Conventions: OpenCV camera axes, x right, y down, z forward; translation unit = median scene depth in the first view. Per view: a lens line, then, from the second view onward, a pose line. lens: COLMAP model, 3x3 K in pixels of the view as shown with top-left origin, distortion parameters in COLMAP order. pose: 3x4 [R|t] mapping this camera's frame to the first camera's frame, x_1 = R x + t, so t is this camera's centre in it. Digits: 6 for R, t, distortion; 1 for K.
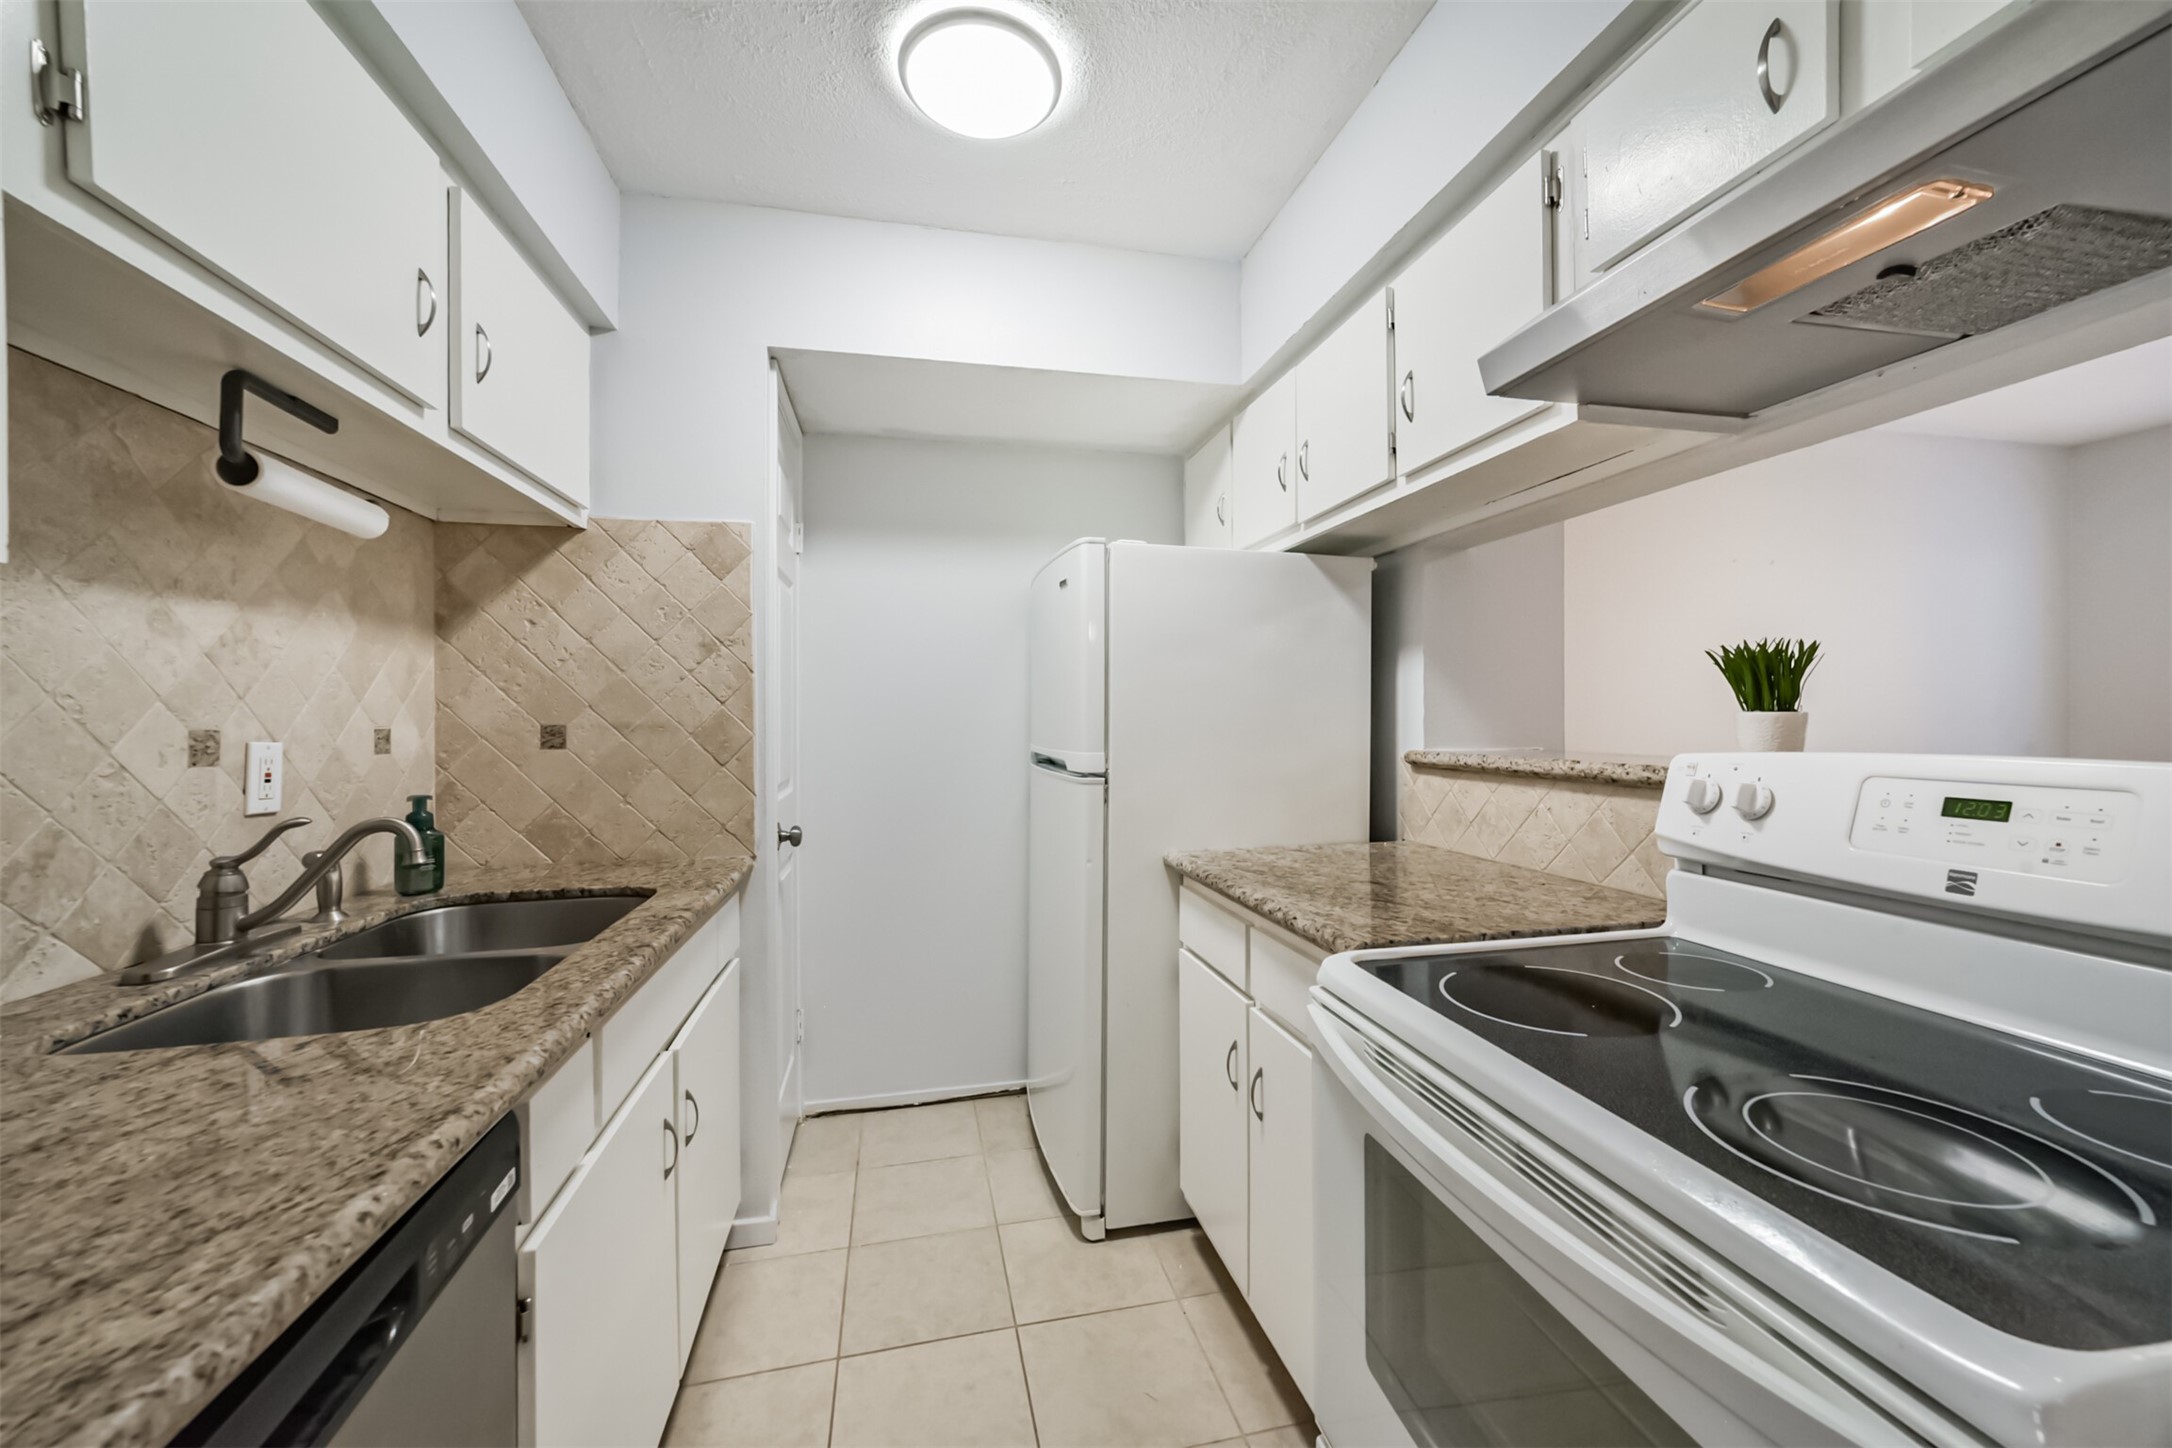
lens RADIAL K [[839.5, 0, 1077.7], [0, 839.5, 718.9], [0, 0, 1]] dist [-0.013353, 0.007068]
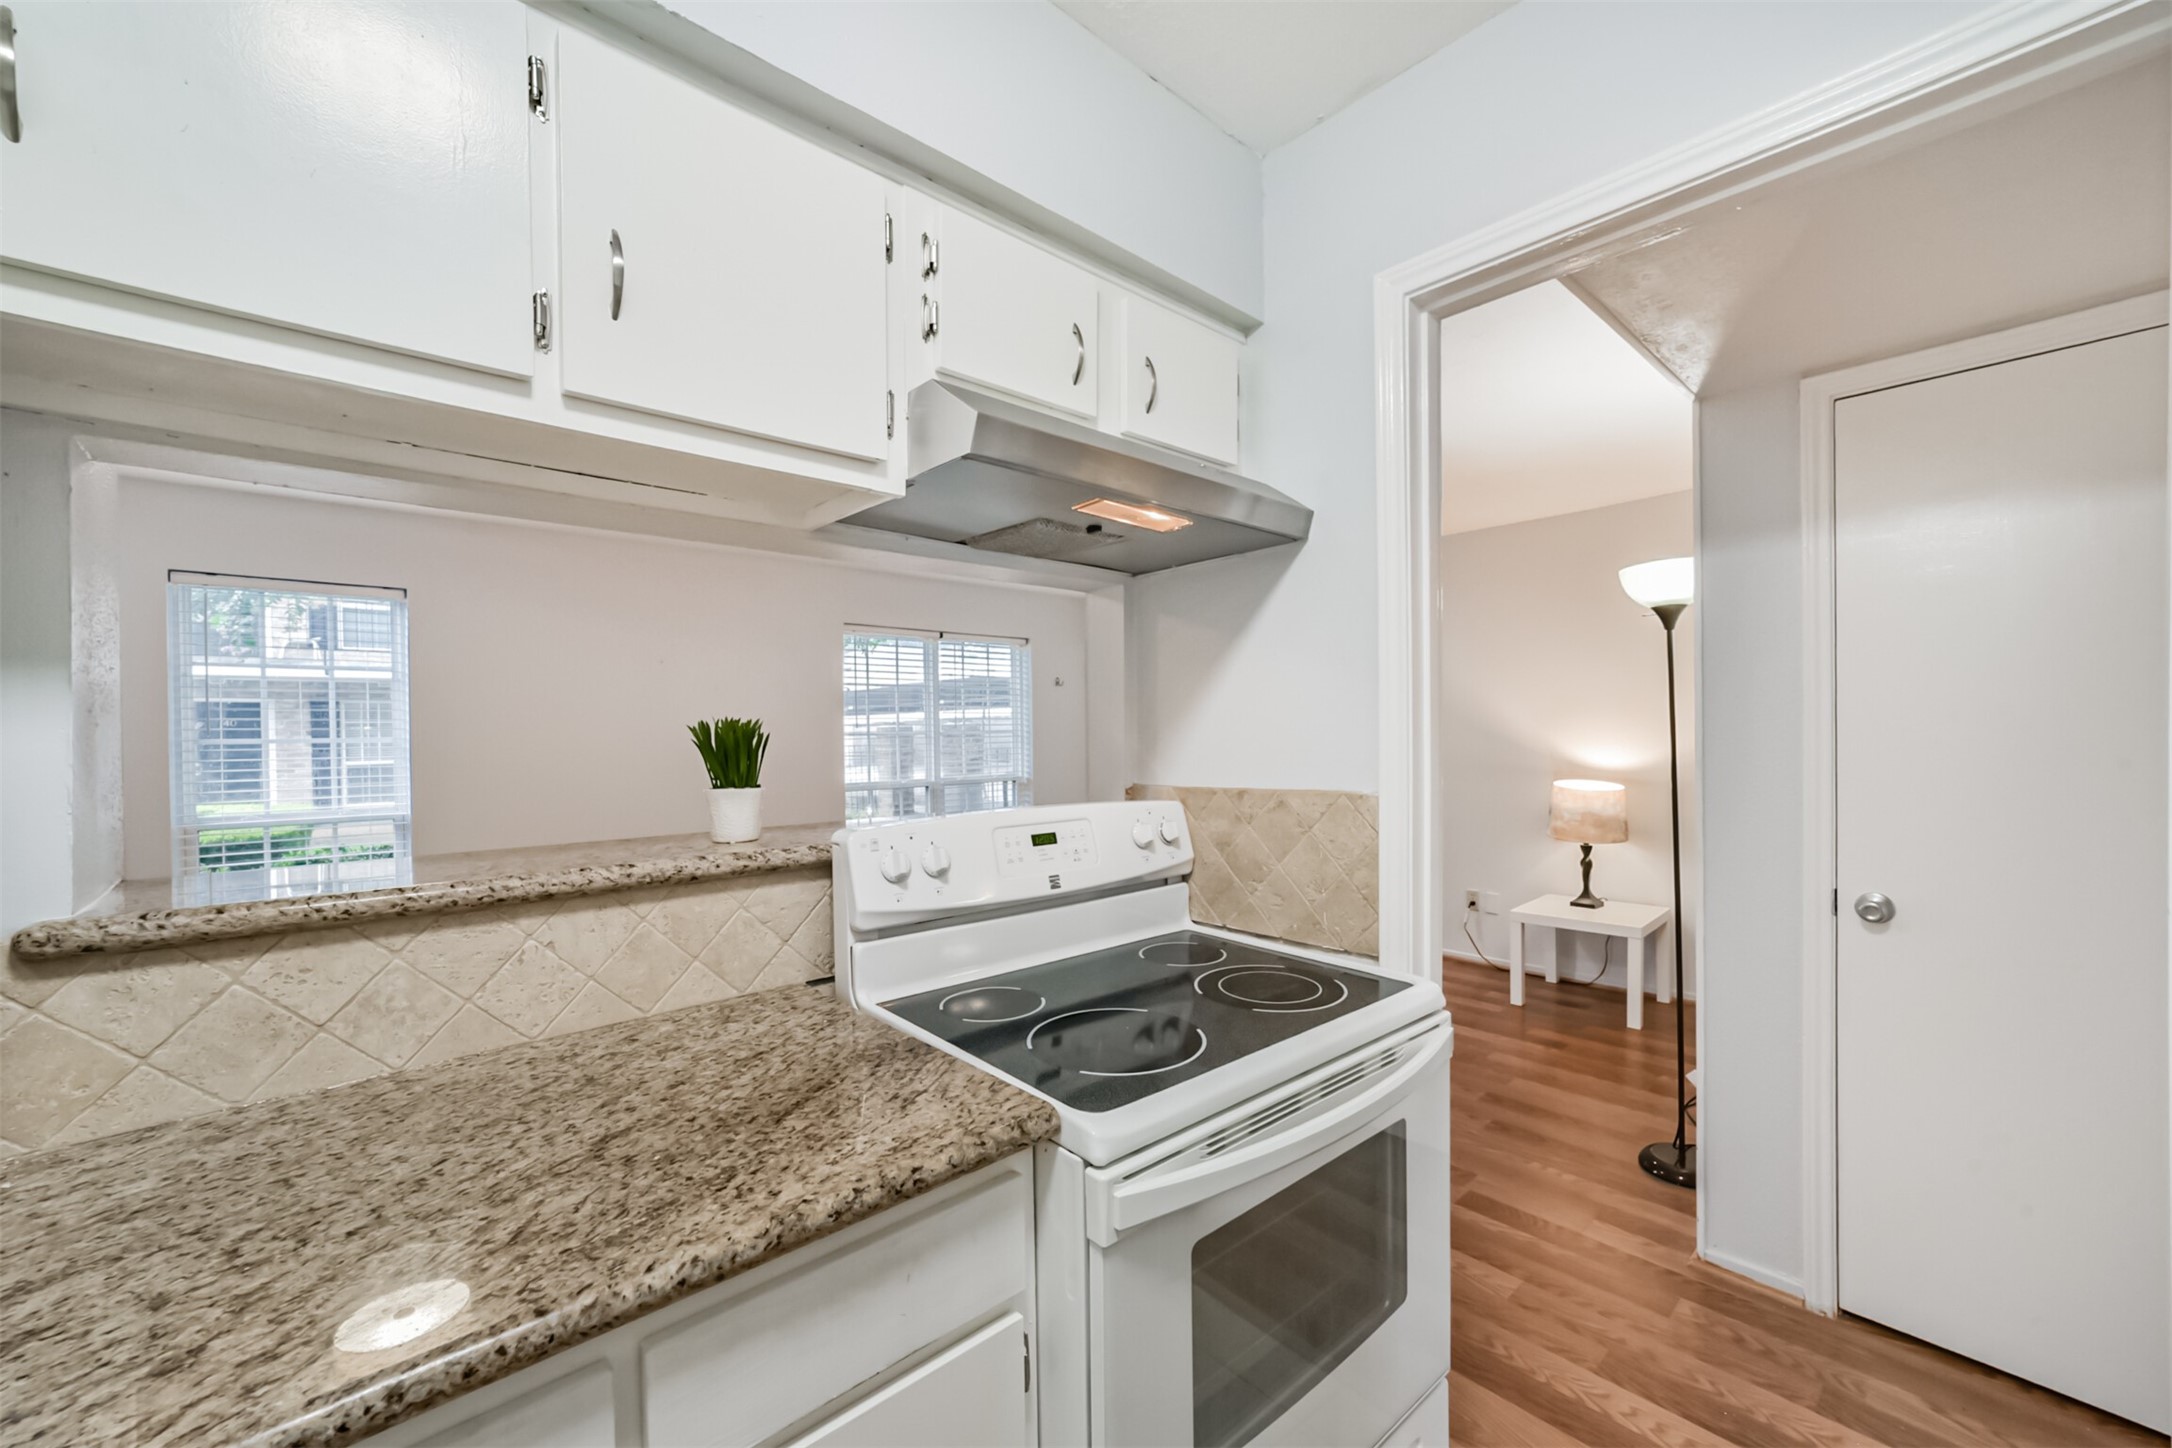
lens RADIAL K [[839.5, 0, 1114.9], [0, 839.5, 741.1], [0, 0, 1]] dist [-0.013353, 0.007068]
pose [[-0.523335, 0.000817, 0.852126, -0.355987], [0.014535, 0.999863, 0.007968, -0.078091], [-0.852003, 0.016556, -0.523275, 1.292344]]
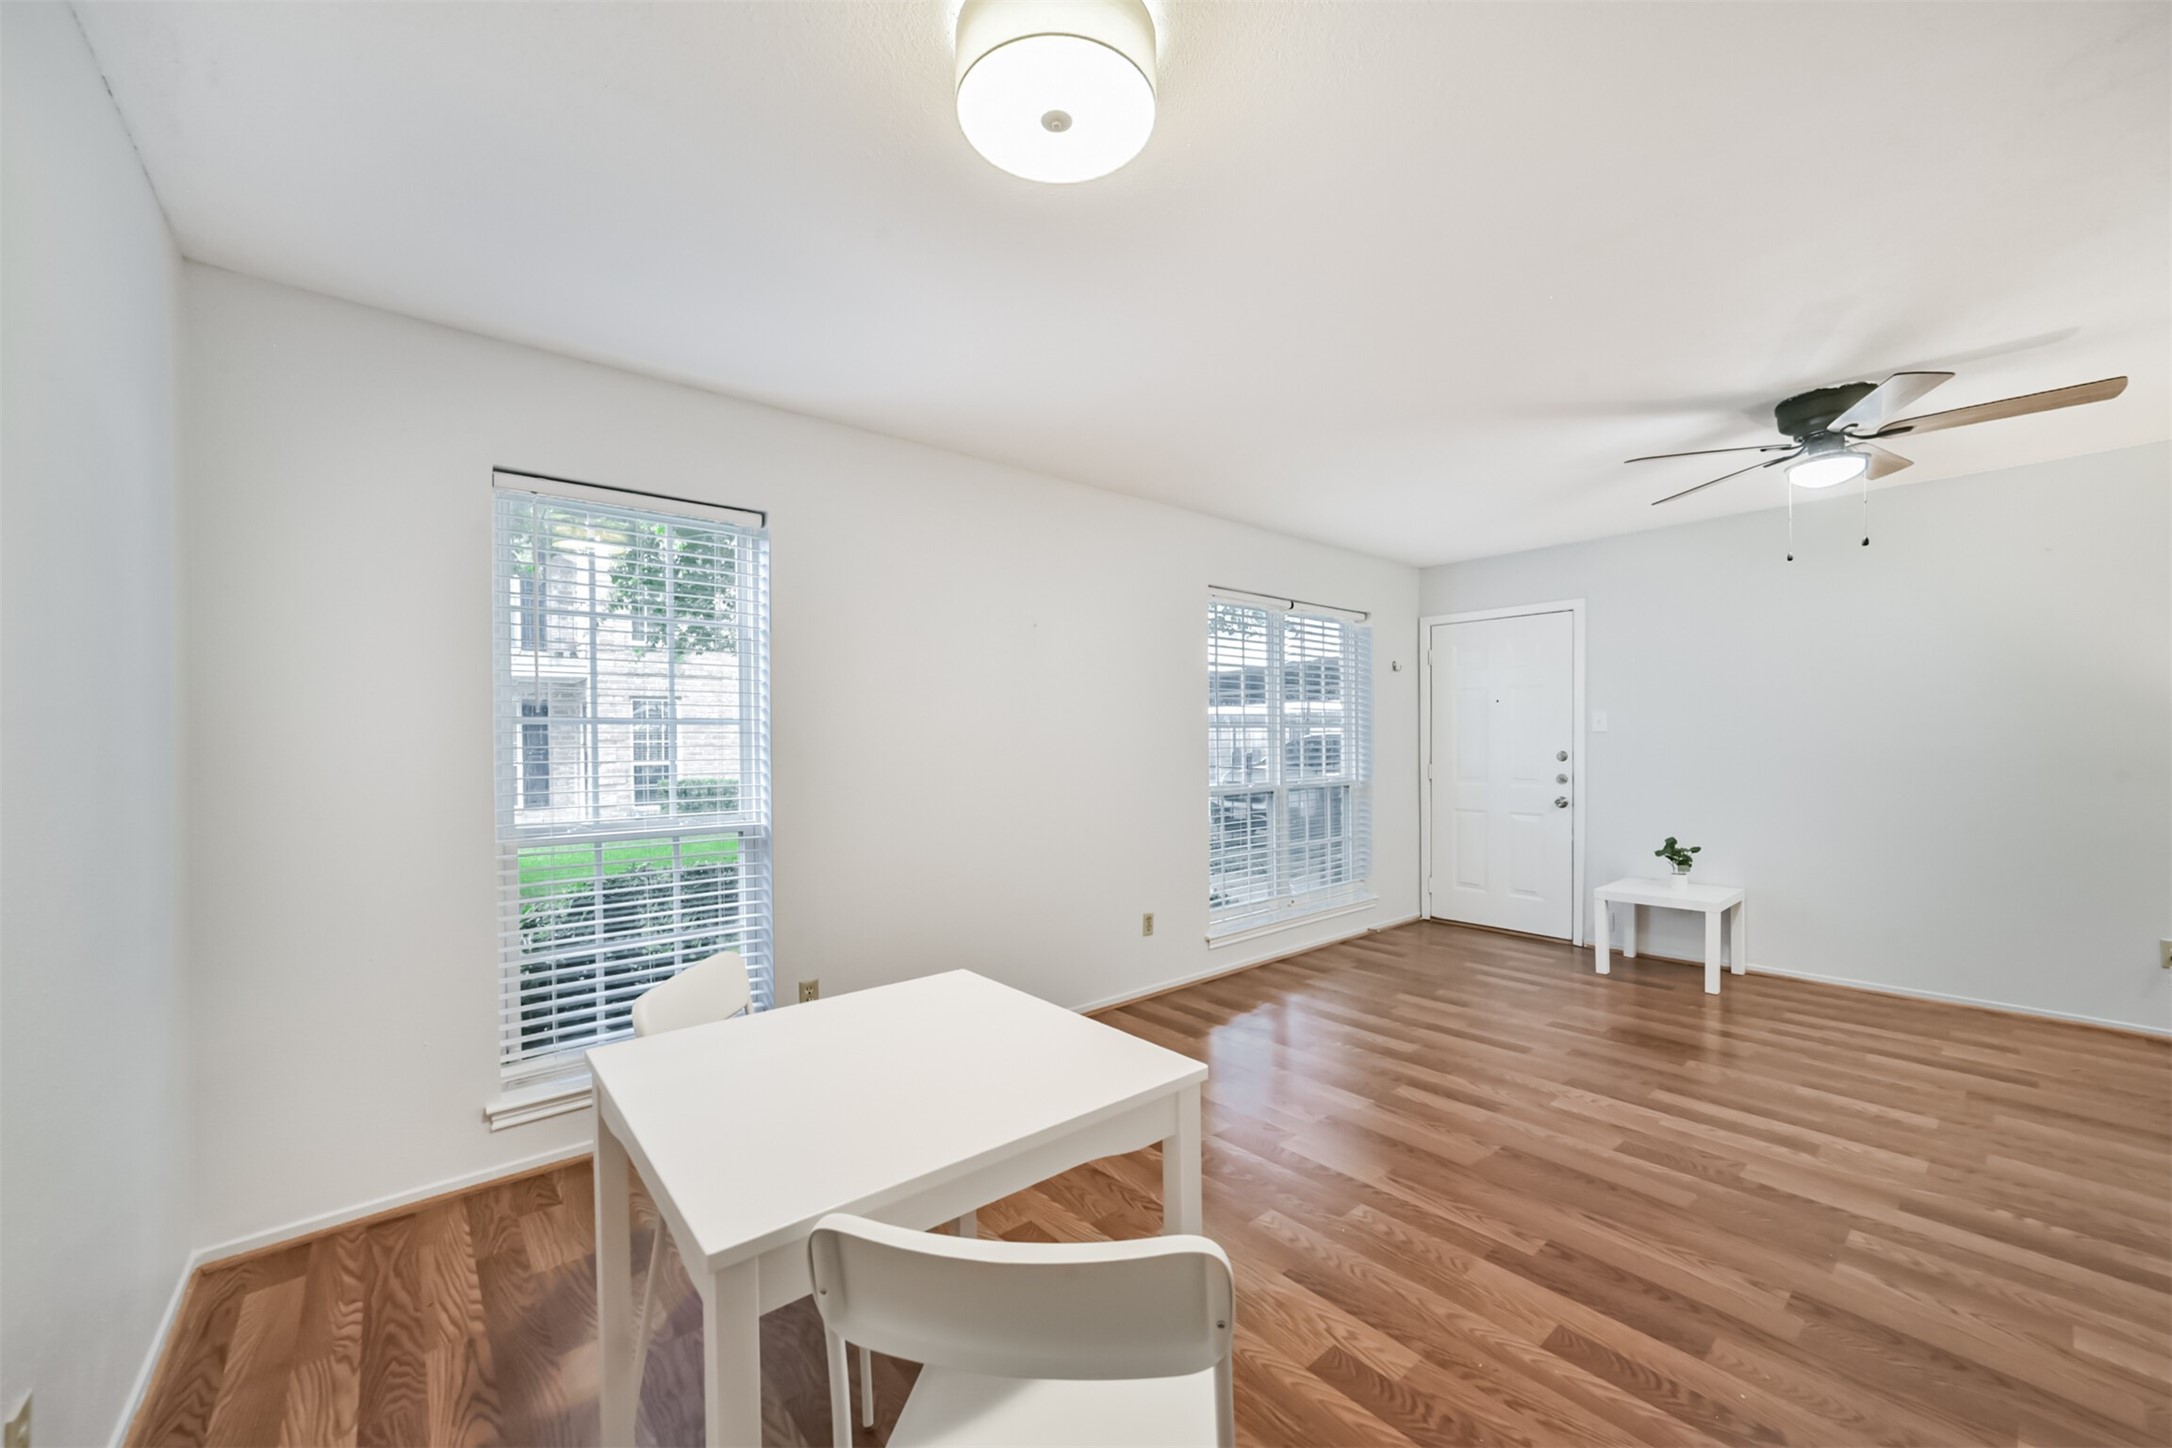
lens RADIAL K [[839.5, 0, 1080.6], [0, 839.5, 737.0], [0, 0, 1]] dist [-0.013353, 0.007068]
pose [[-0.467157, 0.014230, 0.884060, 1.364085], [0.013084, 0.999872, -0.009180, -0.032073], [-0.884077, 0.007278, -0.467284, 2.303244]]
